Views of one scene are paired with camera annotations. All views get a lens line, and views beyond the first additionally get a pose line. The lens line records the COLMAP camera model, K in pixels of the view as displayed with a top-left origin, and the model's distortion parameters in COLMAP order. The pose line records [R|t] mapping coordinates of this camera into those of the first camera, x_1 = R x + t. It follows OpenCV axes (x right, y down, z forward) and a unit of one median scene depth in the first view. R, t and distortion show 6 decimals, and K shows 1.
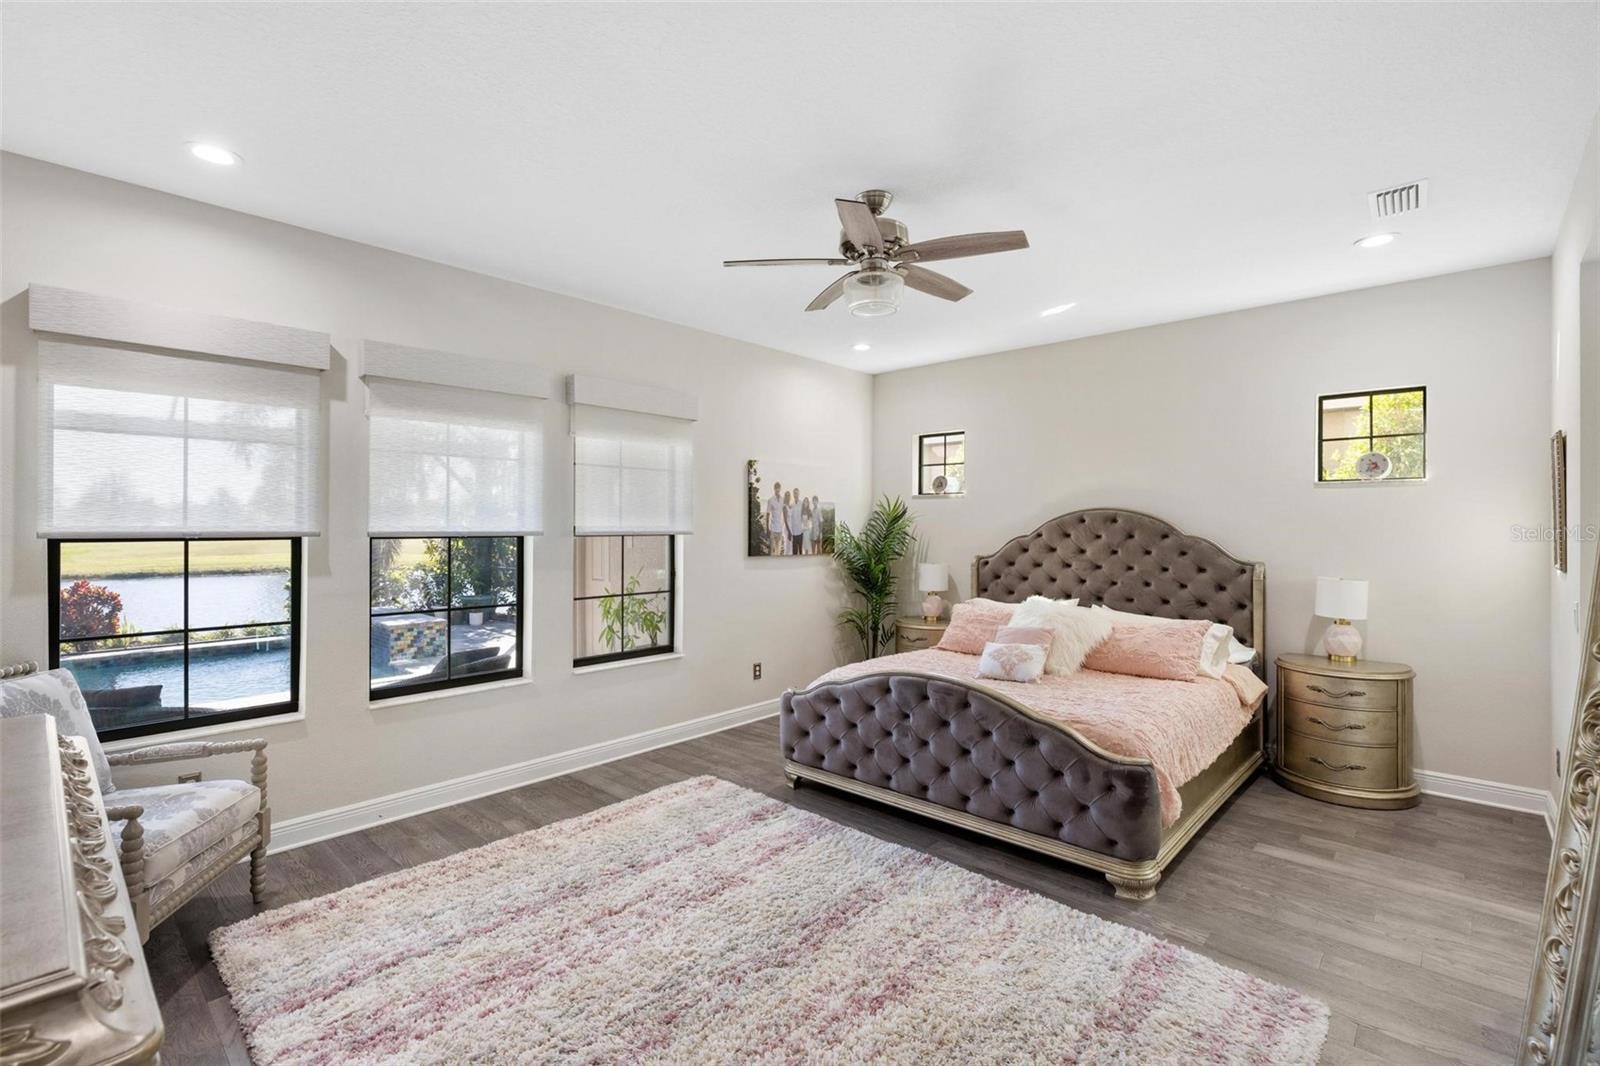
lens RADIAL K [[708.8, 0, 814.6], [0, 708.8, 523.3], [0, 0, 1]] dist [-0.001449, 0.000206]
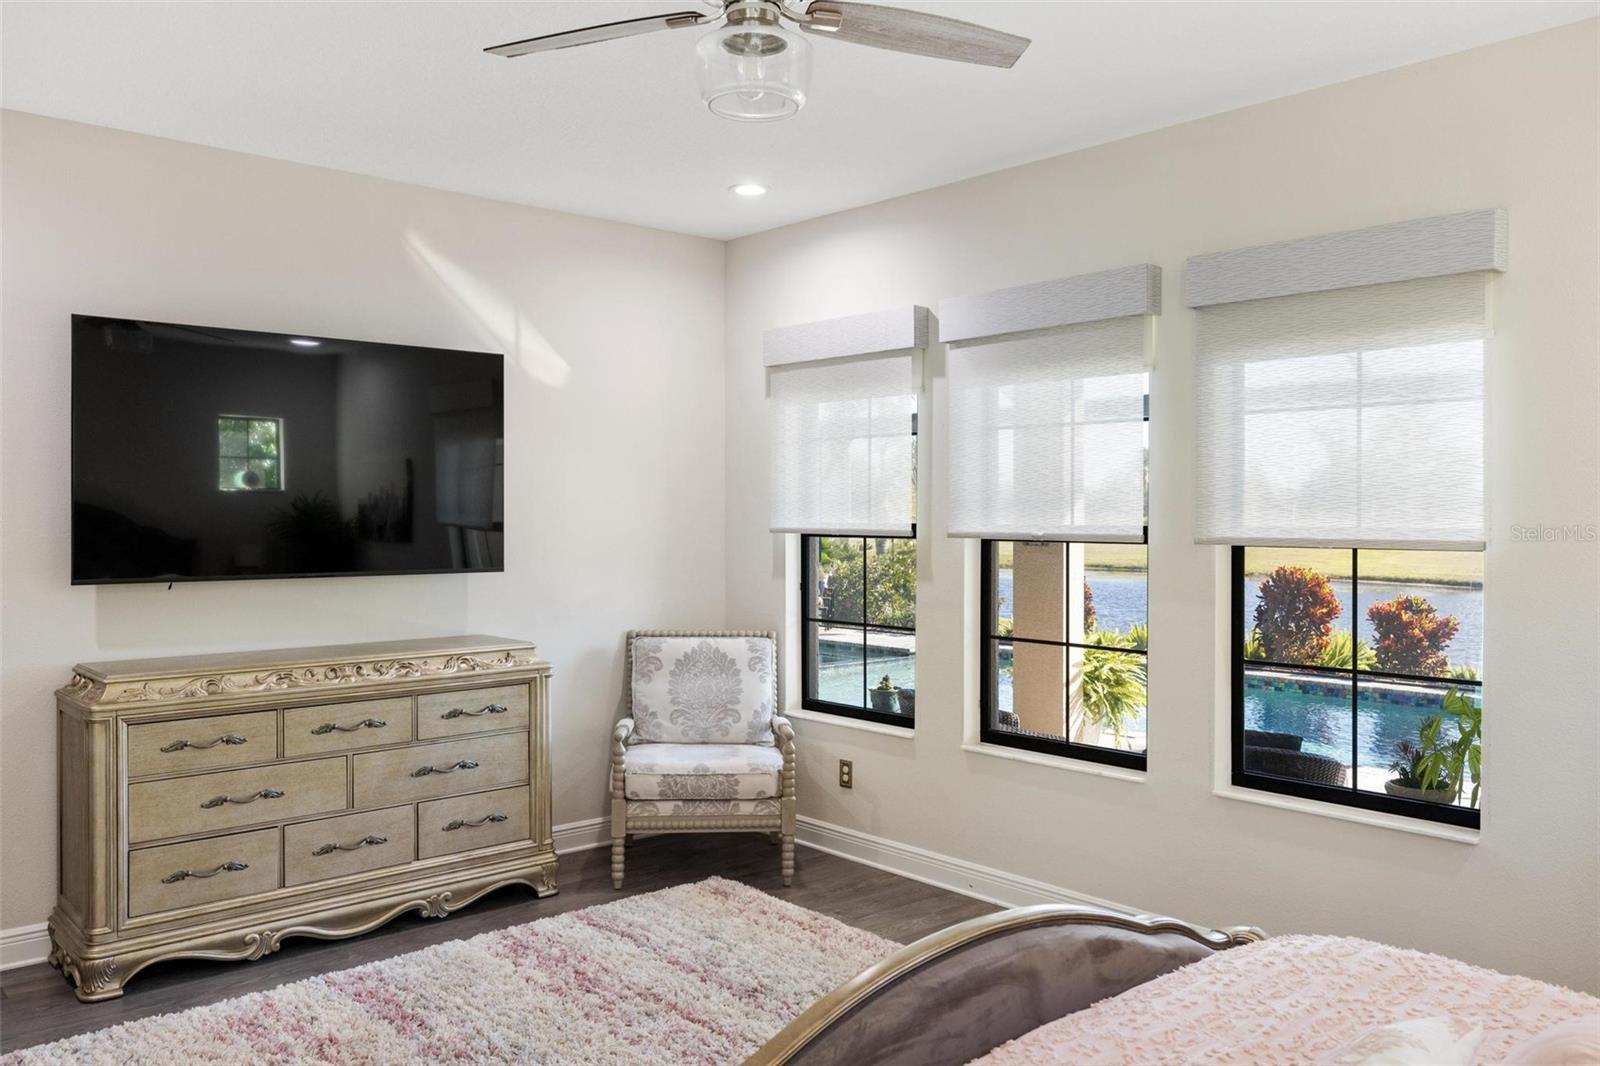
lens RADIAL K [[1278.8, 0, 800.1], [0, 1278.8, 530.8], [0, 0, 1]] dist [0.099953, 0.002013]
pose [[-0.101414, 0.004503, -0.994834, 0.925049], [-0.005015, 0.999975, 0.005038, 0.006375], [0.994832, 0.005500, -0.101388, 1.034059]]
